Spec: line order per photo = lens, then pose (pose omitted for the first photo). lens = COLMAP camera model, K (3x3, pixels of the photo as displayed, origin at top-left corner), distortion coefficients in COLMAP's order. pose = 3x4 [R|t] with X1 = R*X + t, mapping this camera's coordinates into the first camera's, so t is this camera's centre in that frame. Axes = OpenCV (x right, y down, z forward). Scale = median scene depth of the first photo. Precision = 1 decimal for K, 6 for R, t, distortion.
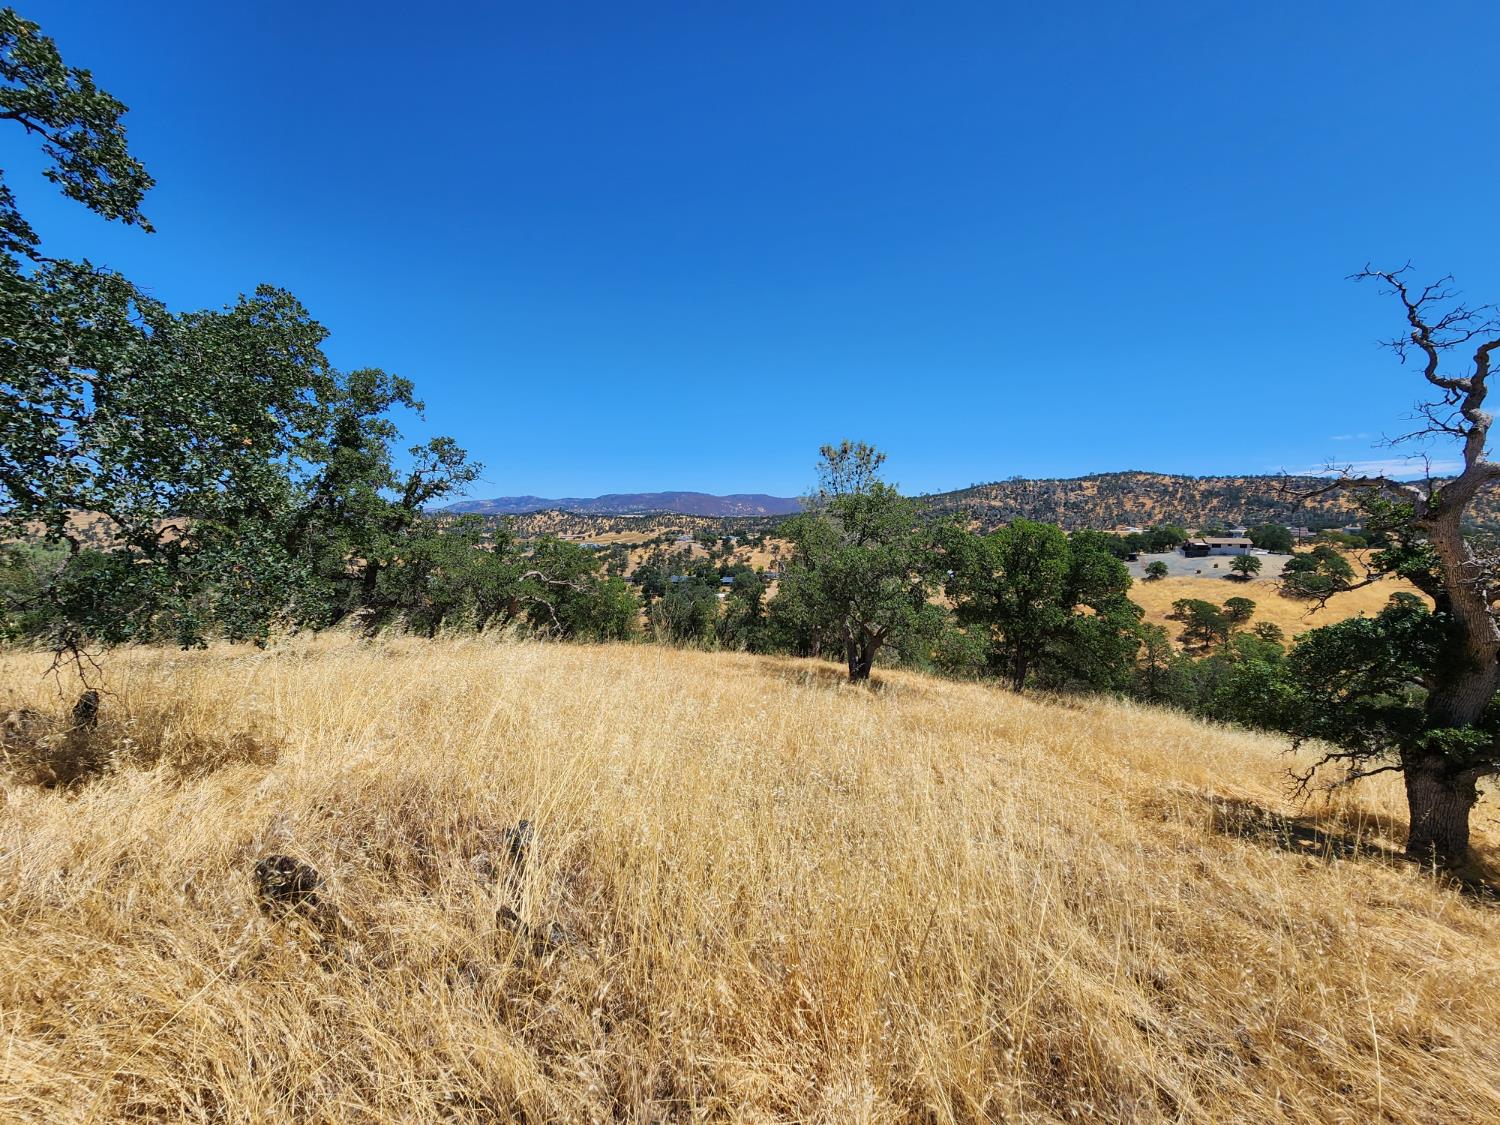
lens RADIAL K [[631.0, 0, 750.0], [0, 631.0, 562.5], [0, 0, 1]] dist [-0.012555, -0.000542]
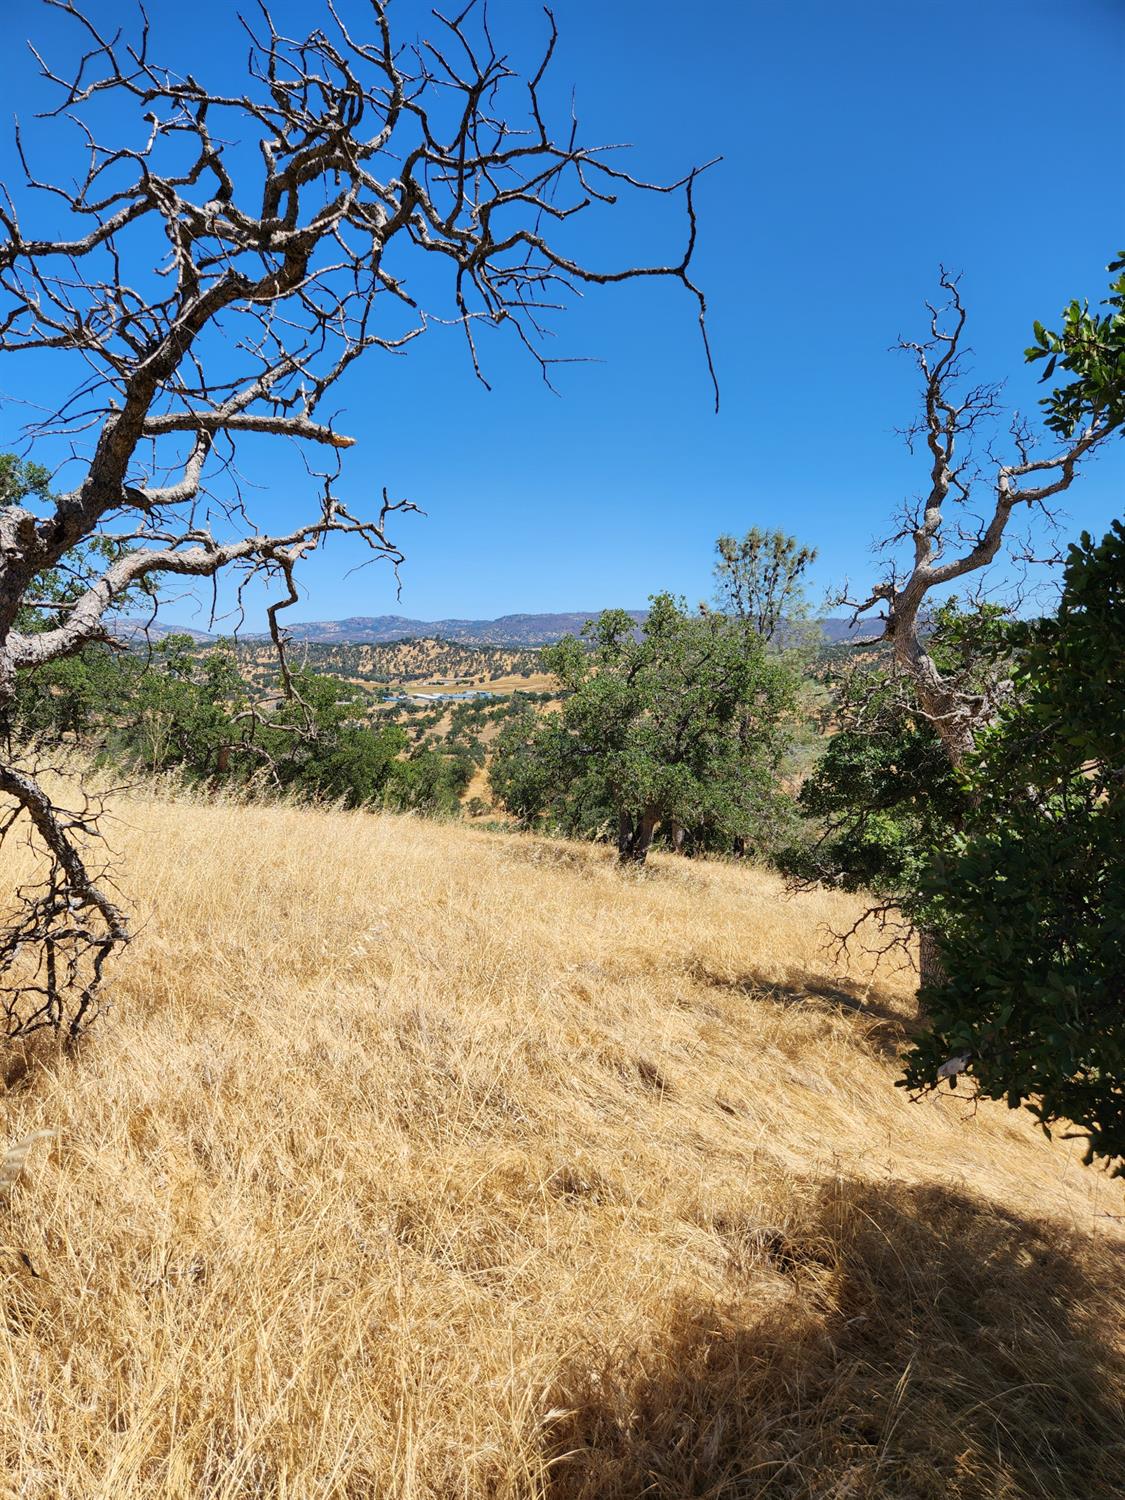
lens RADIAL K [[1057.3, 0, 562.5], [0, 1057.3, 750.0], [0, 0, 1]] dist [0.030623, -0.000742]
pose [[0.980139, 0.029427, -0.196117, 0.178840], [-0.025753, 0.999442, 0.021260, 0.015855], [0.196633, -0.015787, 0.980350, -0.112626]]
